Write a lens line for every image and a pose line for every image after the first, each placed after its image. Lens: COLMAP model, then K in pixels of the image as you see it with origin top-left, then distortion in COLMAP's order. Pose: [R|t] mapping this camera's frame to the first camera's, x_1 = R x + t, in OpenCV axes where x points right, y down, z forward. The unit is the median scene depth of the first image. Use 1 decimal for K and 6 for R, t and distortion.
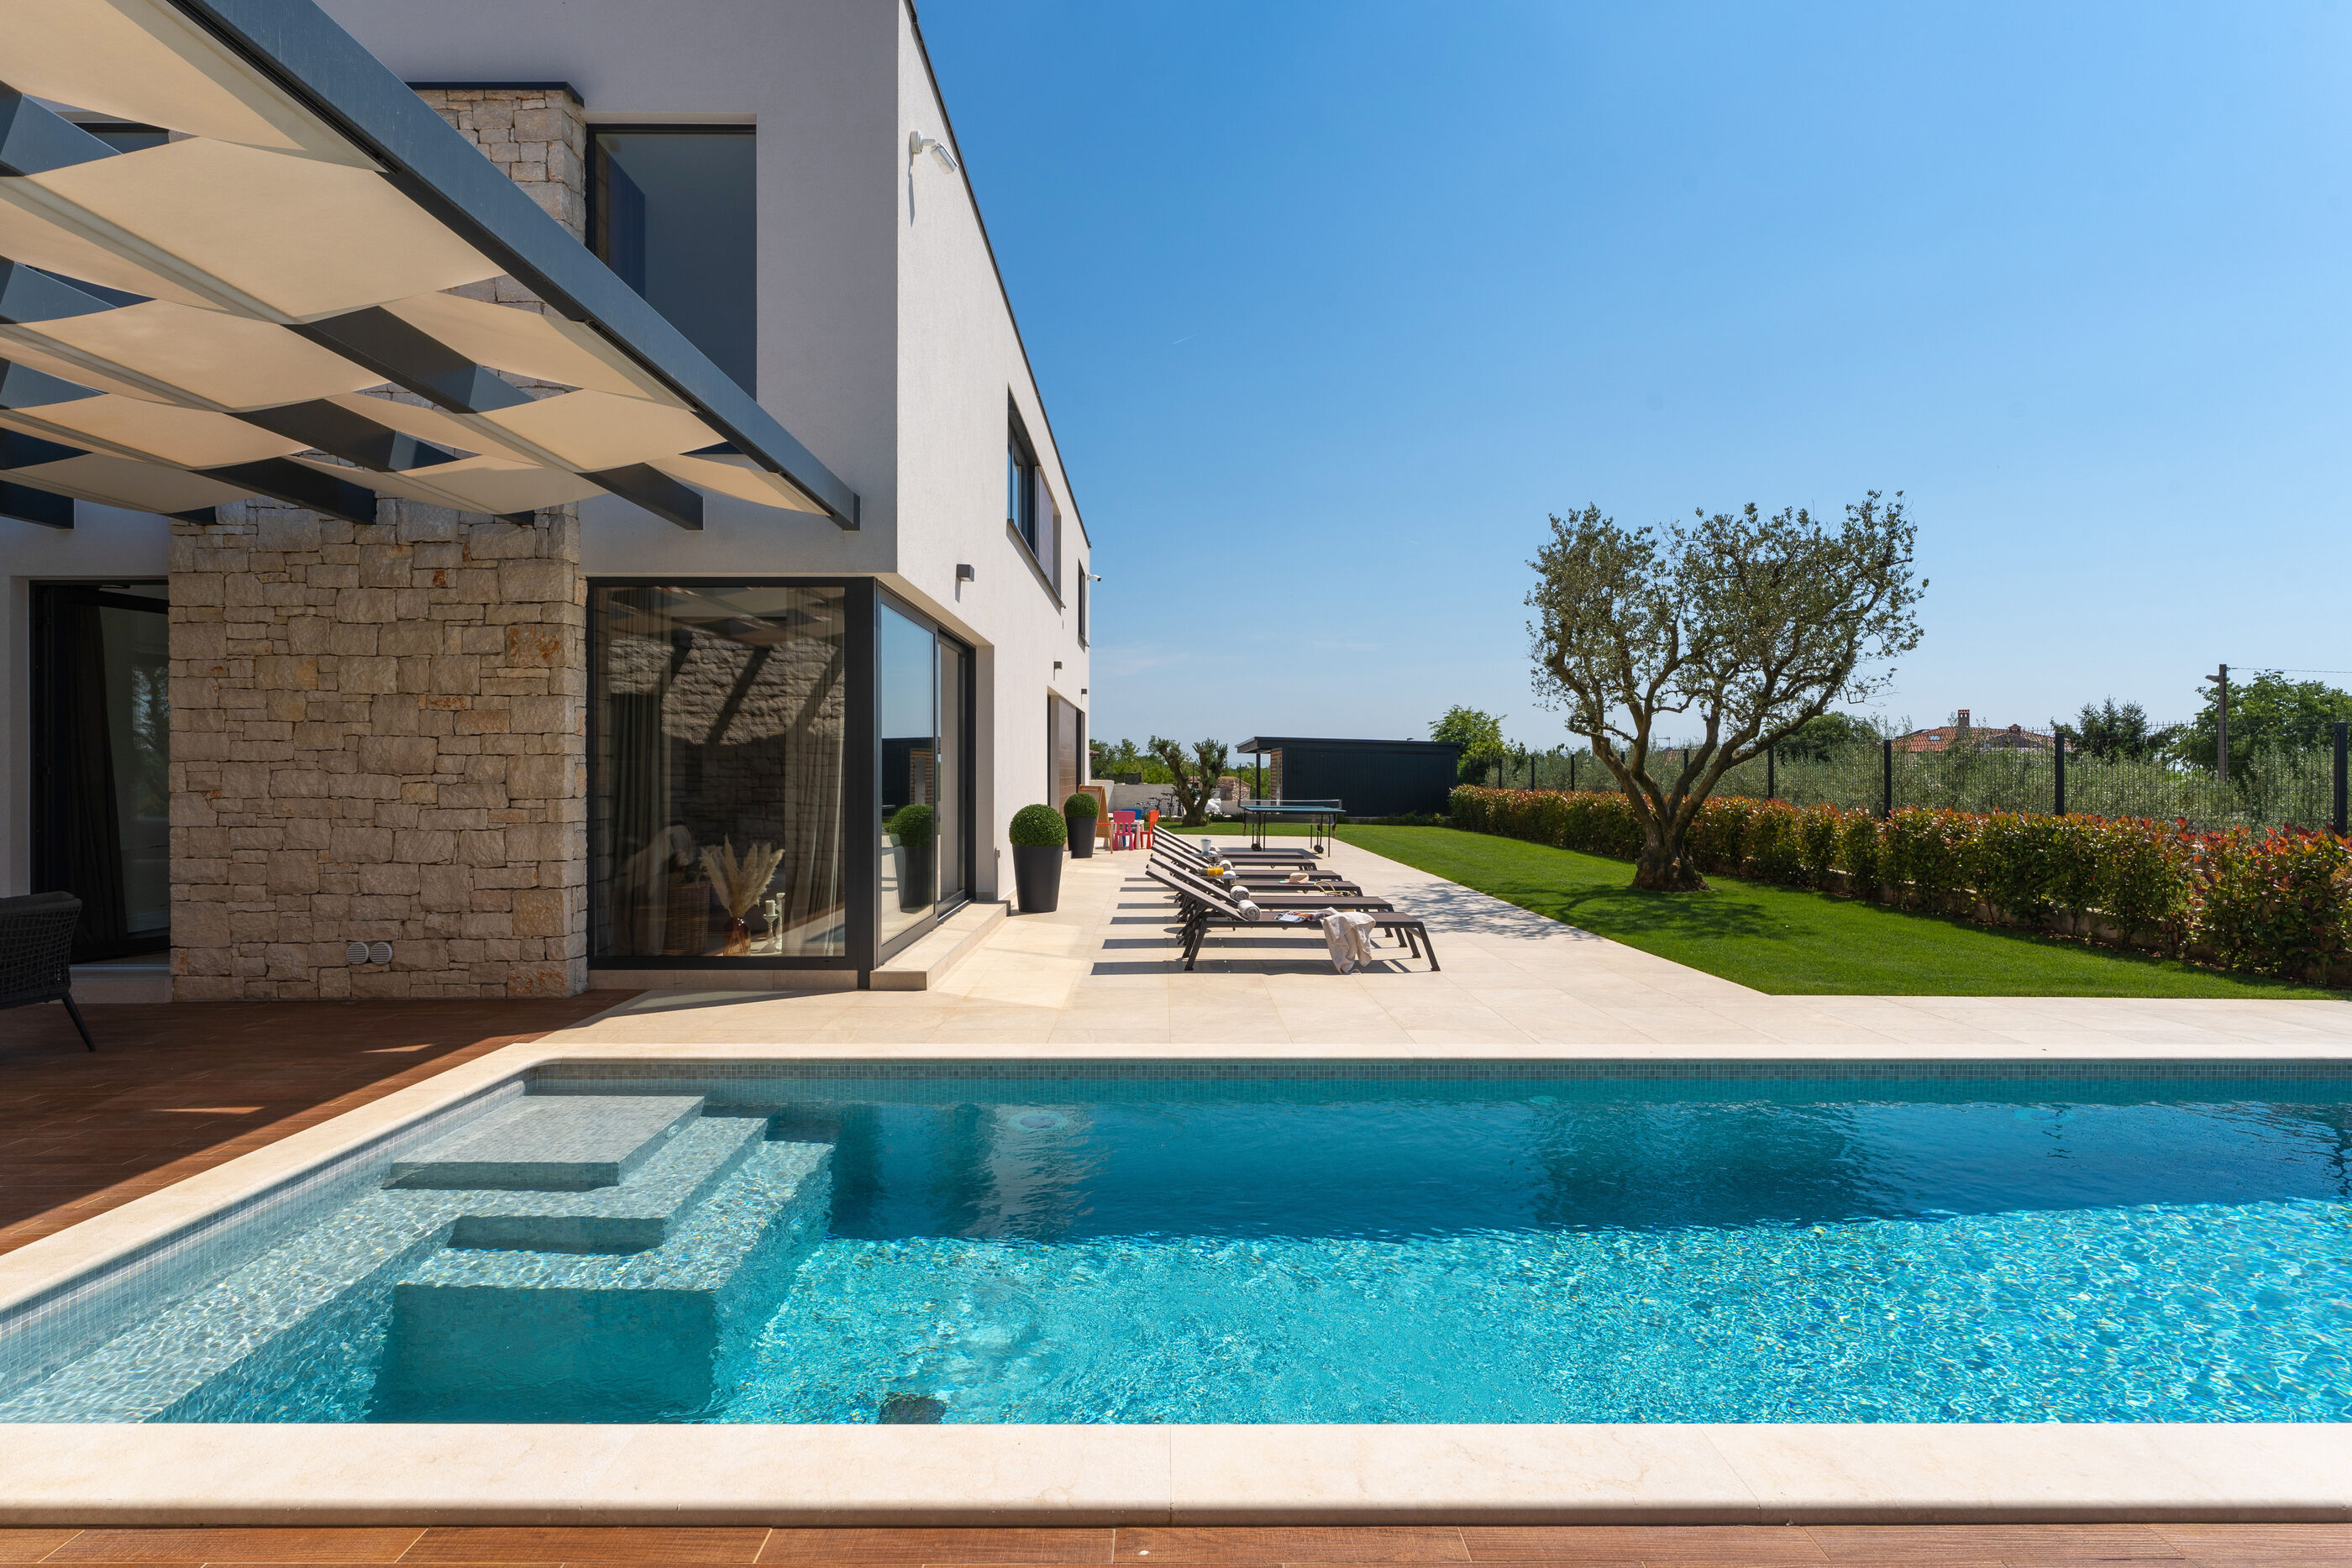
lens RADIAL K [[1204.1, 0, 1172.8], [0, 1204.1, 775.6], [0, 0, 1]] dist [0.006312, -0.000846]
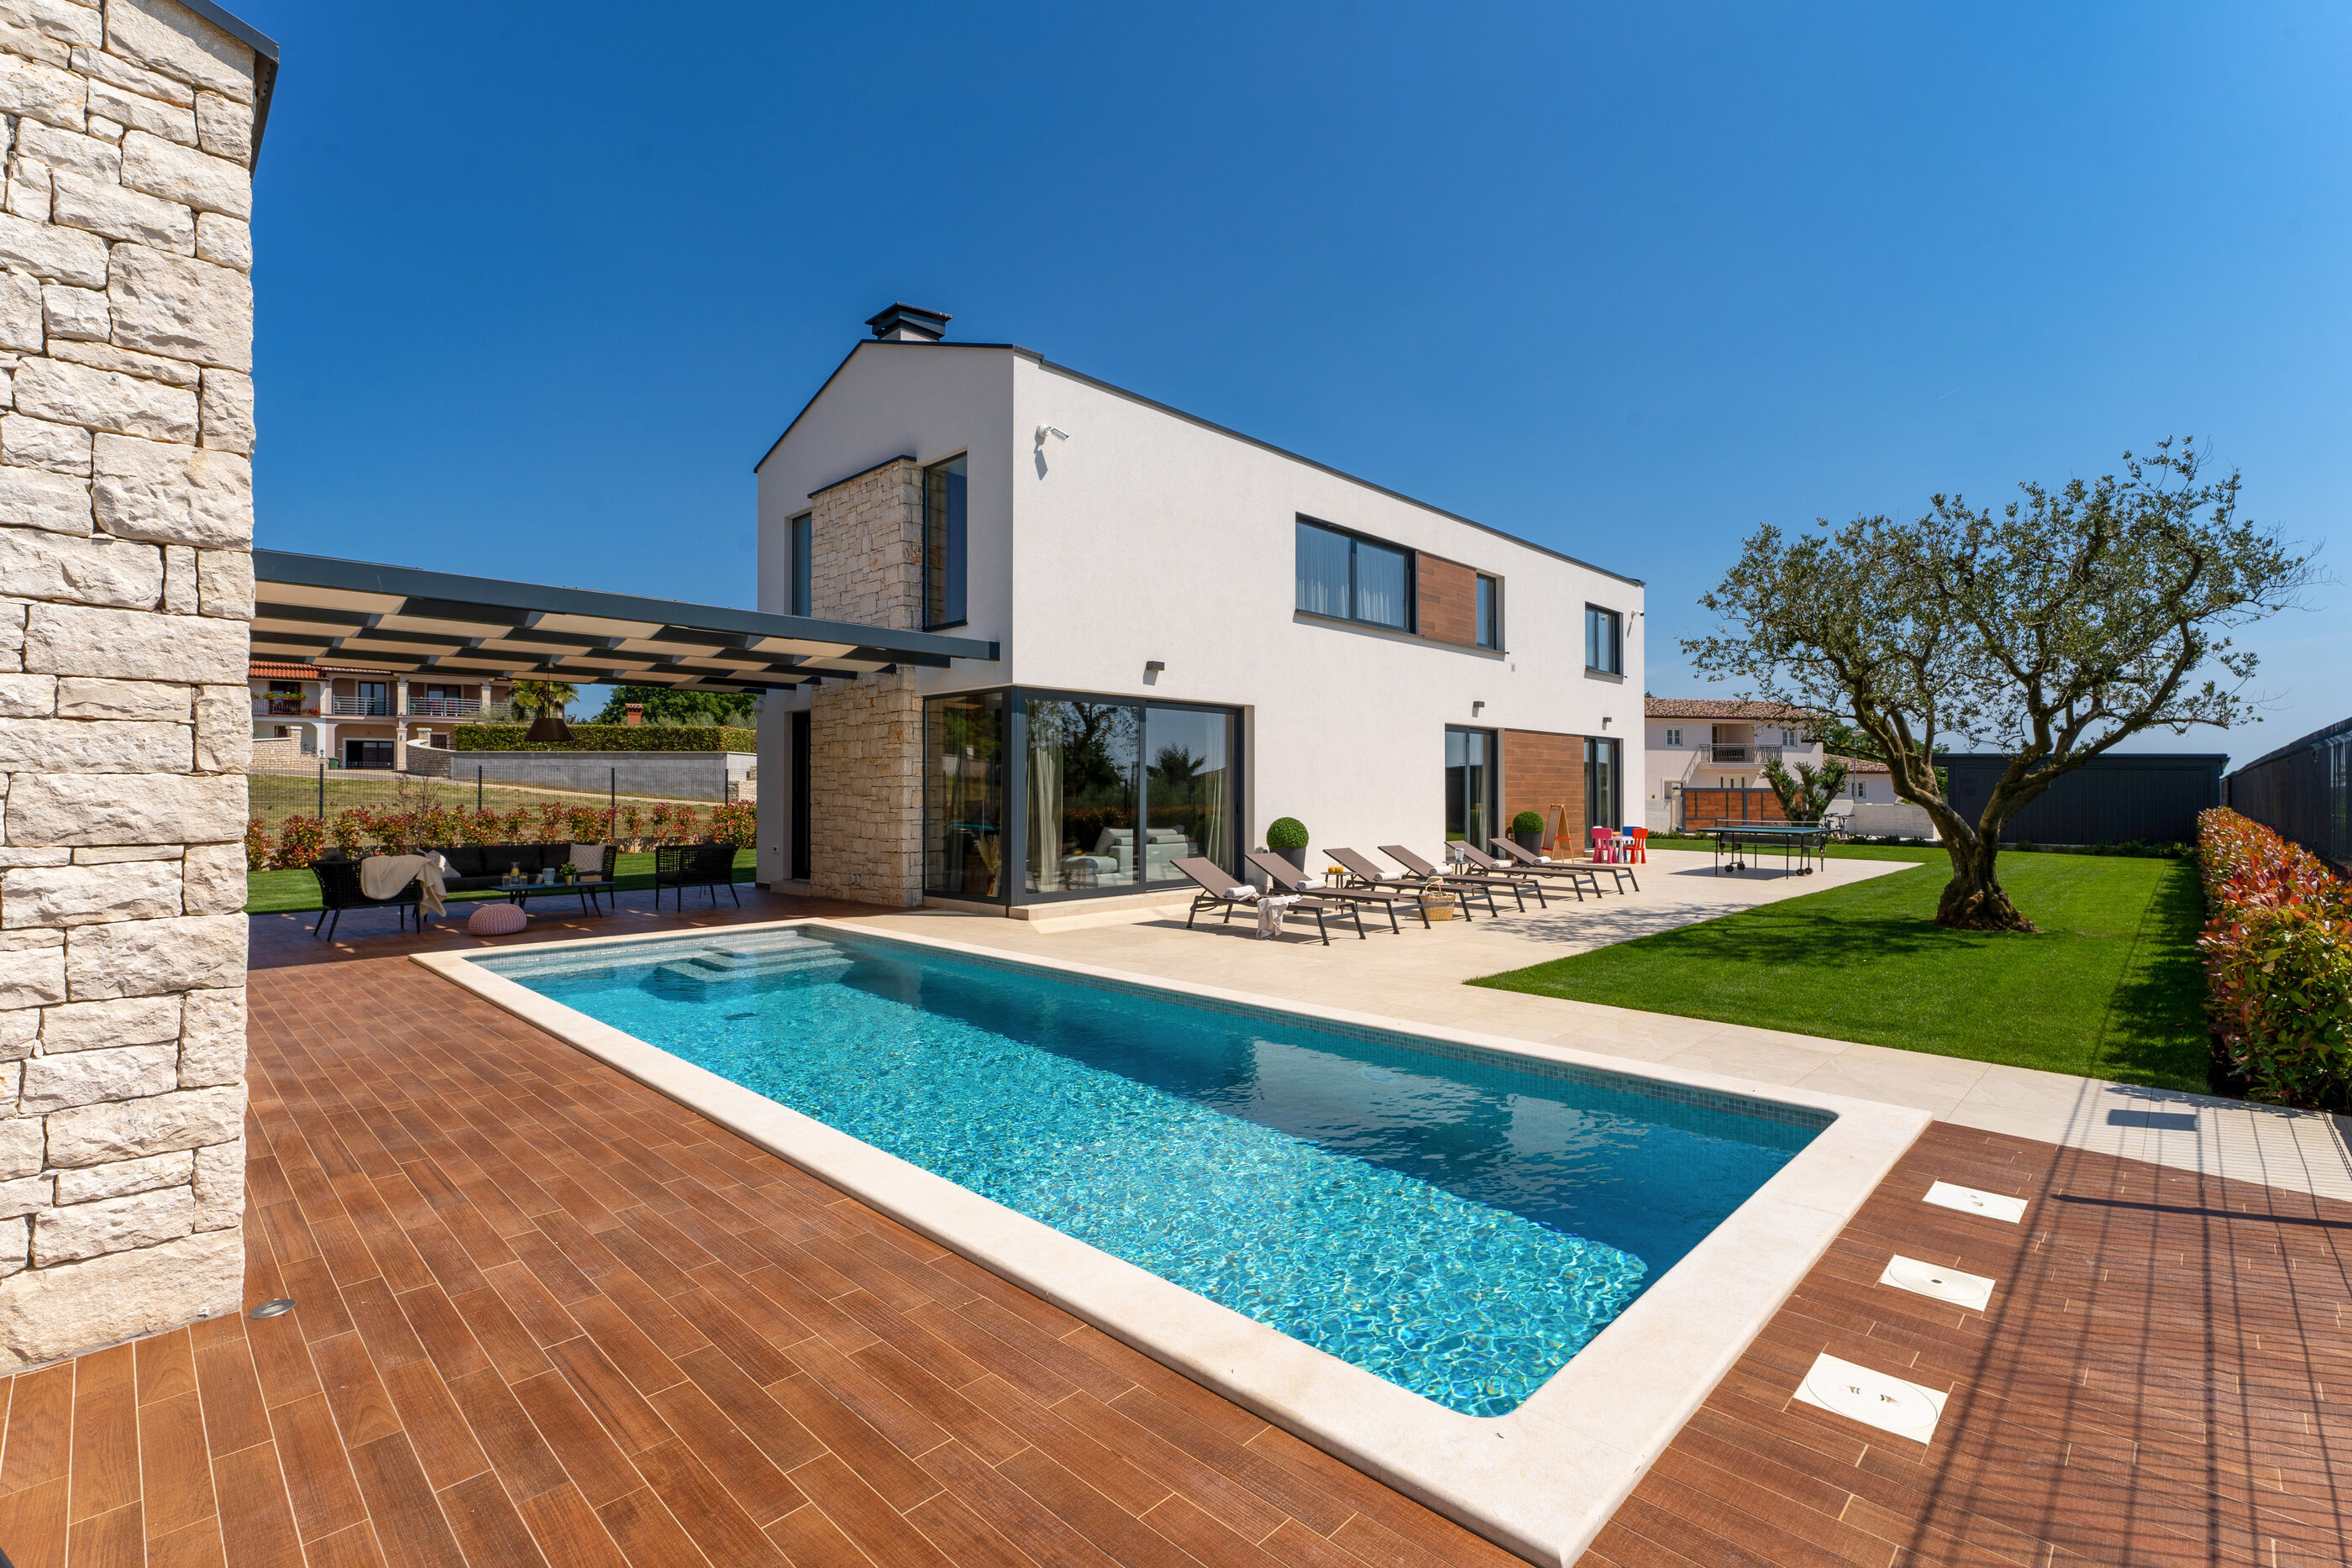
lens RADIAL K [[1027.1, 0, 1197.3], [0, 1027.1, 784.8], [0, 0, 1]] dist [-0.003120, 0.002228]
pose [[0.728920, -0.008340, -0.684548, 1.019630], [-0.004464, 0.999847, -0.016934, 0.006982], [0.684585, 0.015400, 0.728771, 0.090611]]
